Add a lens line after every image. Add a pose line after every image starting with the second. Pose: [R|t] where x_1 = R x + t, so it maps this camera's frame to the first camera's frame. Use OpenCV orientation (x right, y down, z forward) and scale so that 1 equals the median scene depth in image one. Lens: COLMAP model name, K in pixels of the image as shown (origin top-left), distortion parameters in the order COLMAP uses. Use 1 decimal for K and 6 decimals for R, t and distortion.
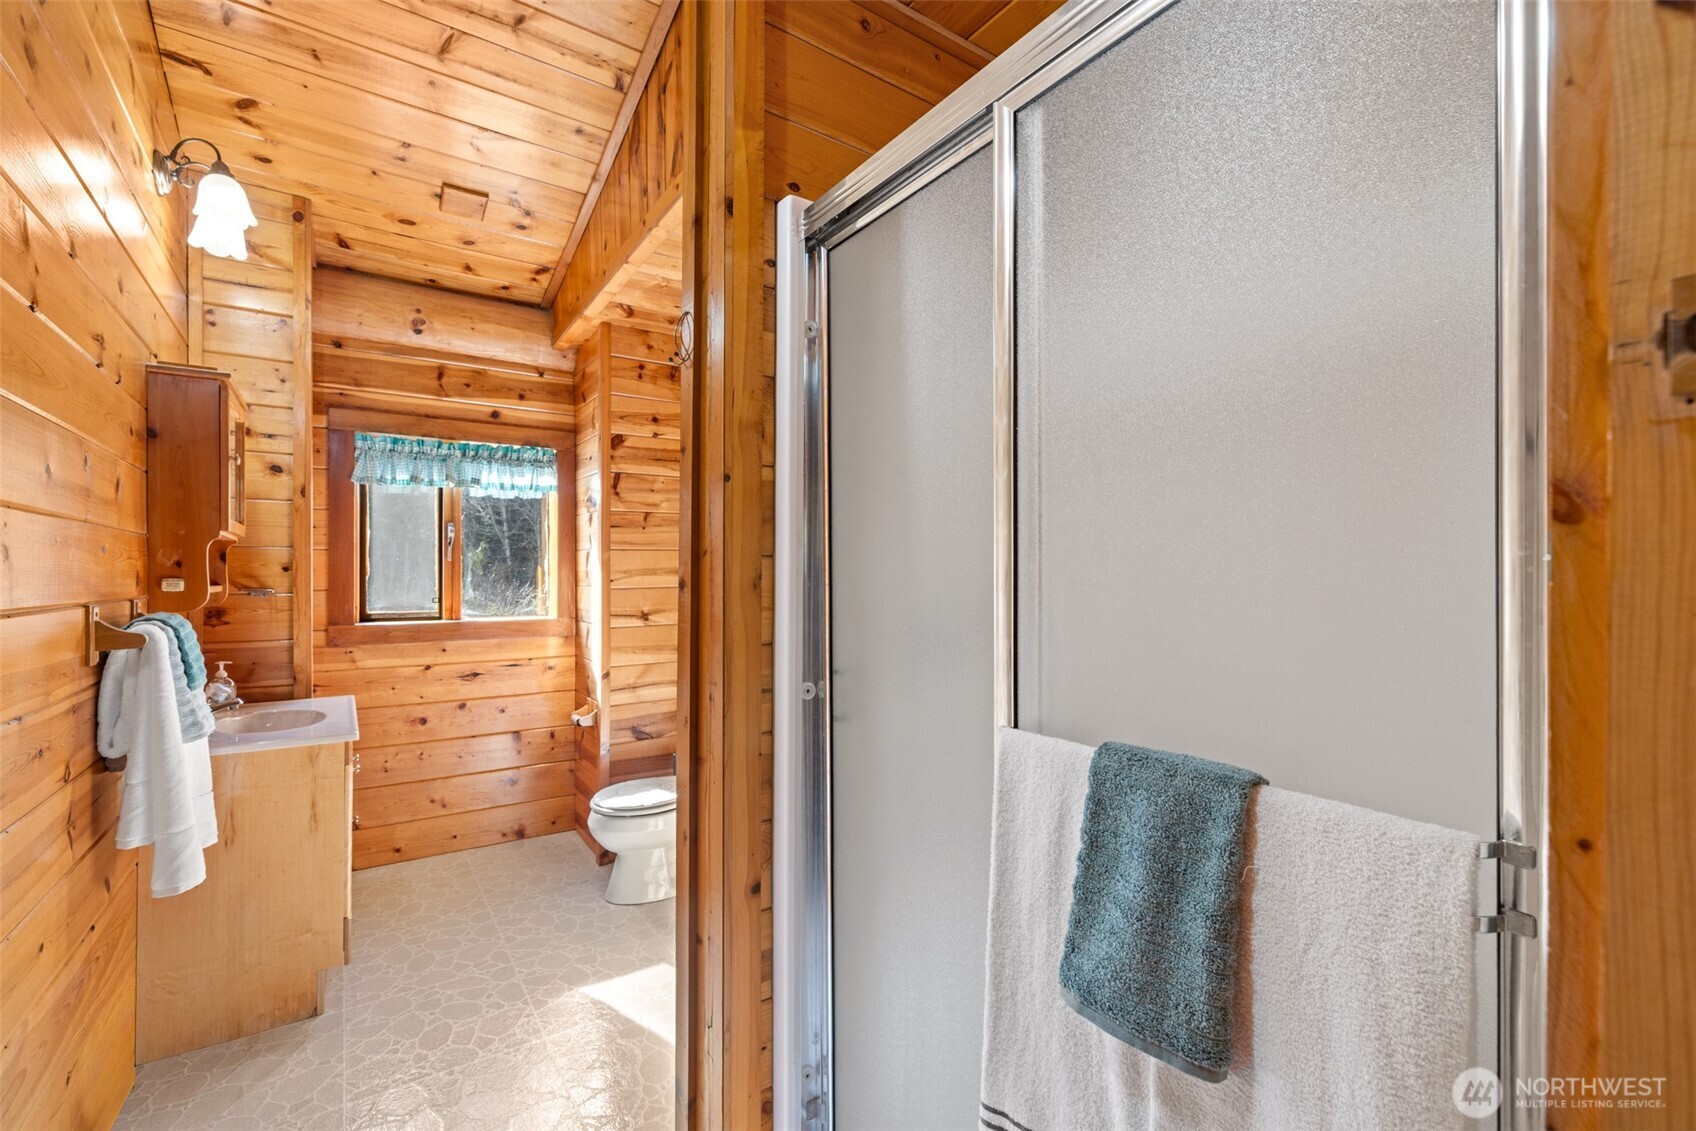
lens RADIAL K [[720.7, 0, 815.6], [0, 720.7, 572.0], [0, 0, 1]] dist [0.001913, -0.000414]
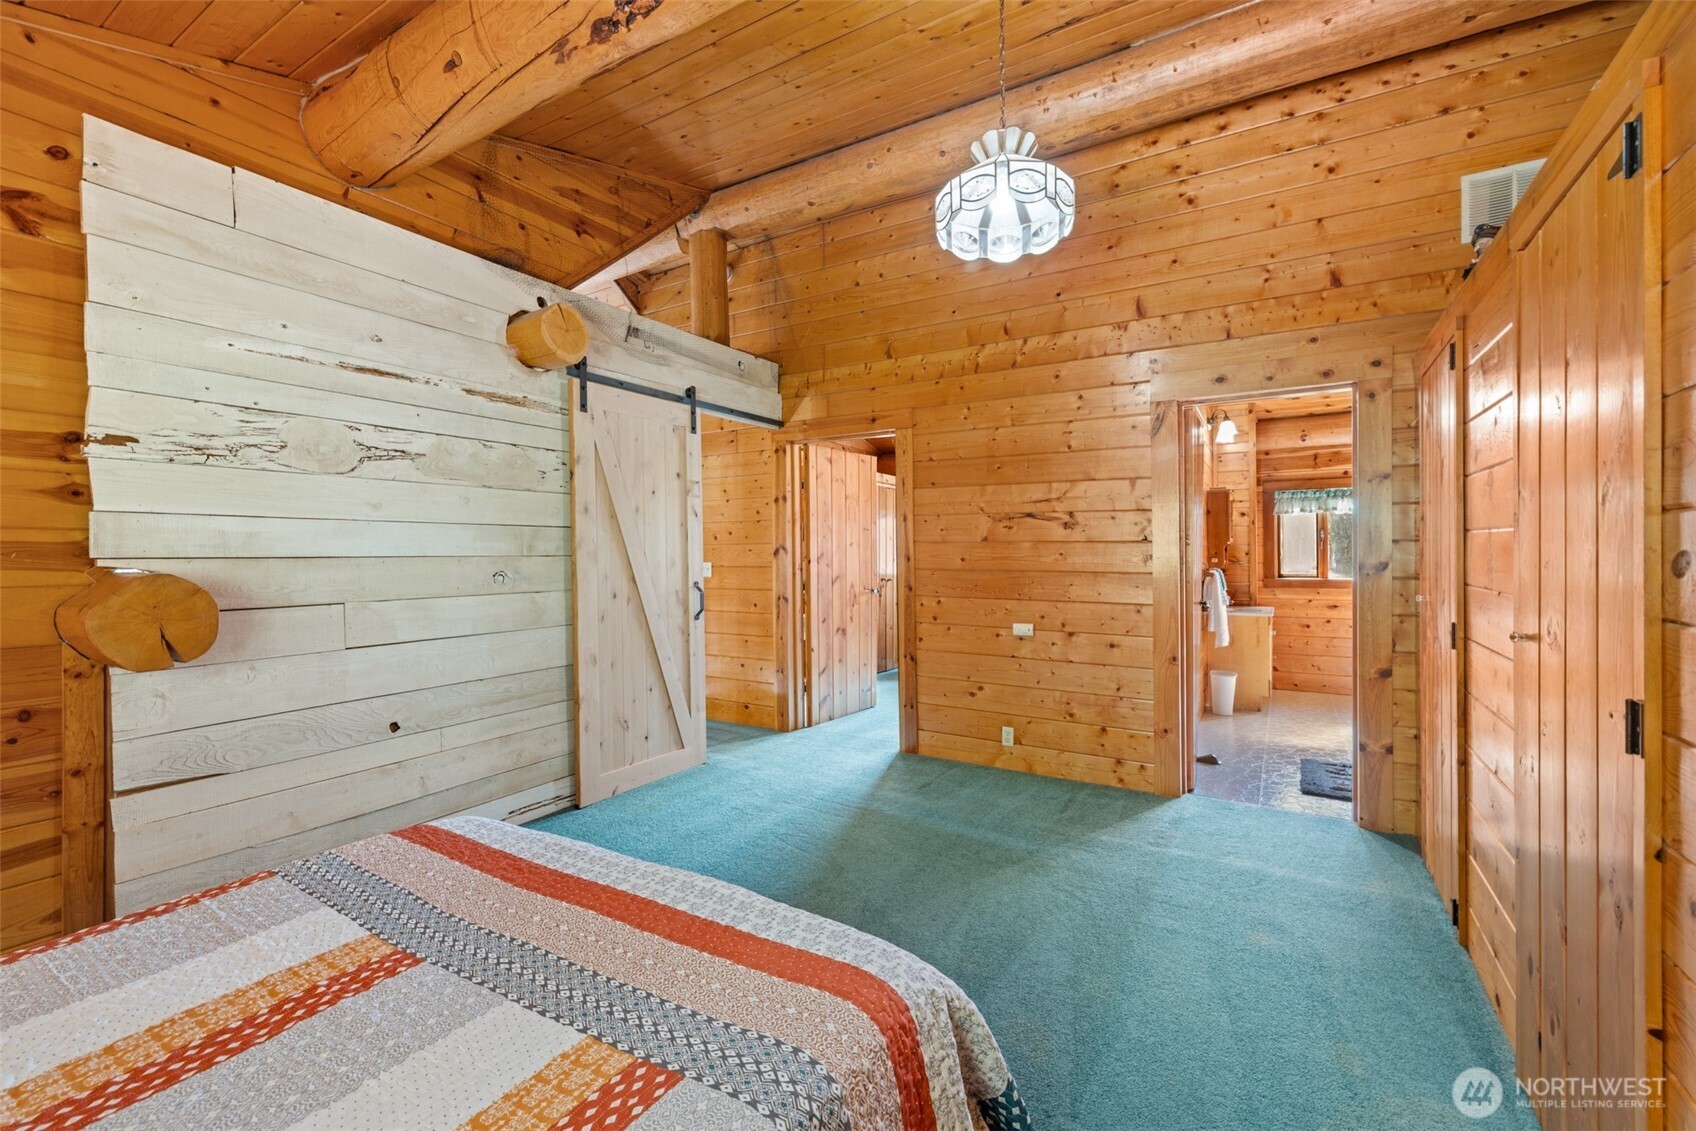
lens RADIAL K [[720.7, 0, 844.9], [0, 720.7, 560.2], [0, 0, 1]] dist [0.001913, -0.000414]
pose [[0.427802, -0.000790, -0.903872, 0.811962], [0.010363, 0.999938, 0.004030, -0.006615], [0.903813, -0.011091, 0.427783, -1.162137]]
